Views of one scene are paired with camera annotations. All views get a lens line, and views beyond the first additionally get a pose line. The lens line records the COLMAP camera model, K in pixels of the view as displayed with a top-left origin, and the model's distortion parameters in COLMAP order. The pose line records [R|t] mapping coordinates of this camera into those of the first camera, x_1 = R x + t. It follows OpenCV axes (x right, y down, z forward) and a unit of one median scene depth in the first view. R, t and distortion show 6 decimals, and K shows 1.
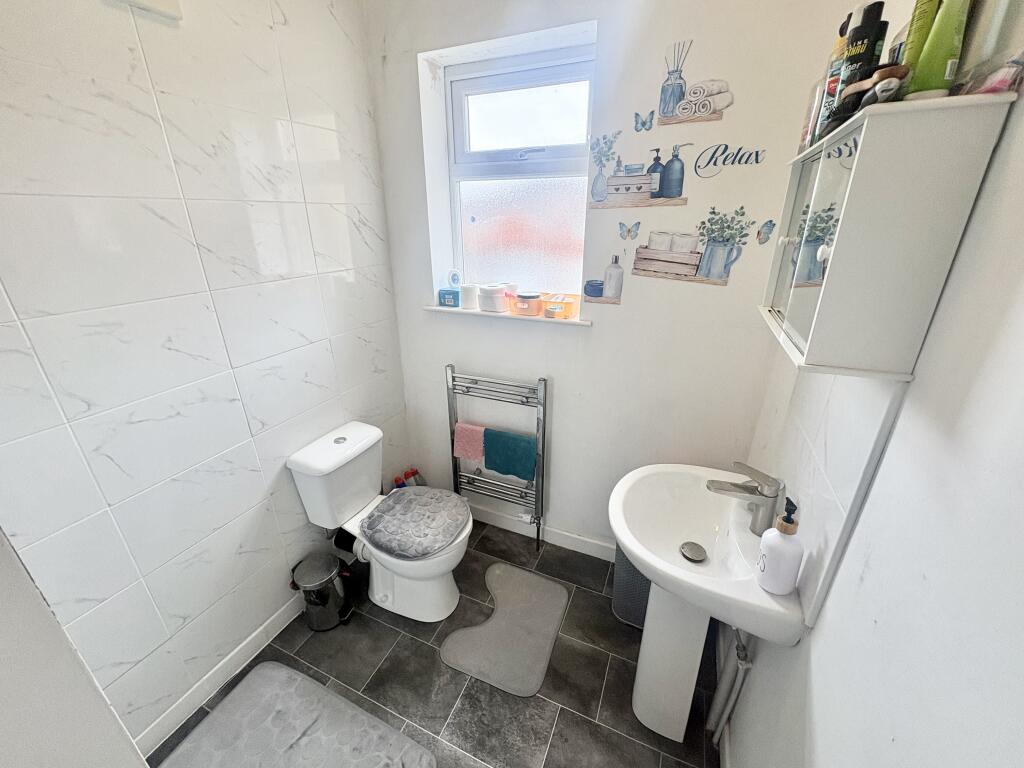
lens RADIAL K [[409.5, 0, 512.1], [0, 409.5, 384.6], [0, 0, 1]] dist [-0.002562, 0.000242]
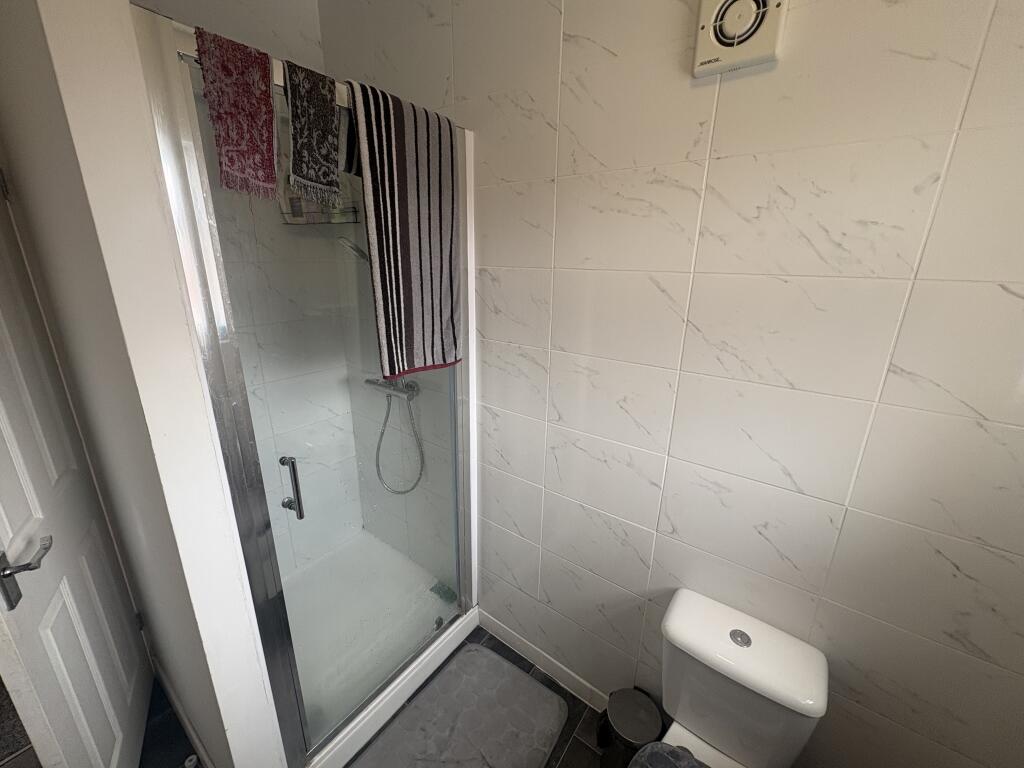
lens RADIAL K [[409.5, 0, 512.4], [0, 409.5, 382.2], [0, 0, 1]] dist [-0.002562, 0.000242]
pose [[-0.225056, 0.278627, -0.933658, 0.163528], [-0.386172, 0.854257, 0.348018, -0.345196], [0.894550, 0.438876, -0.084658, 0.698936]]
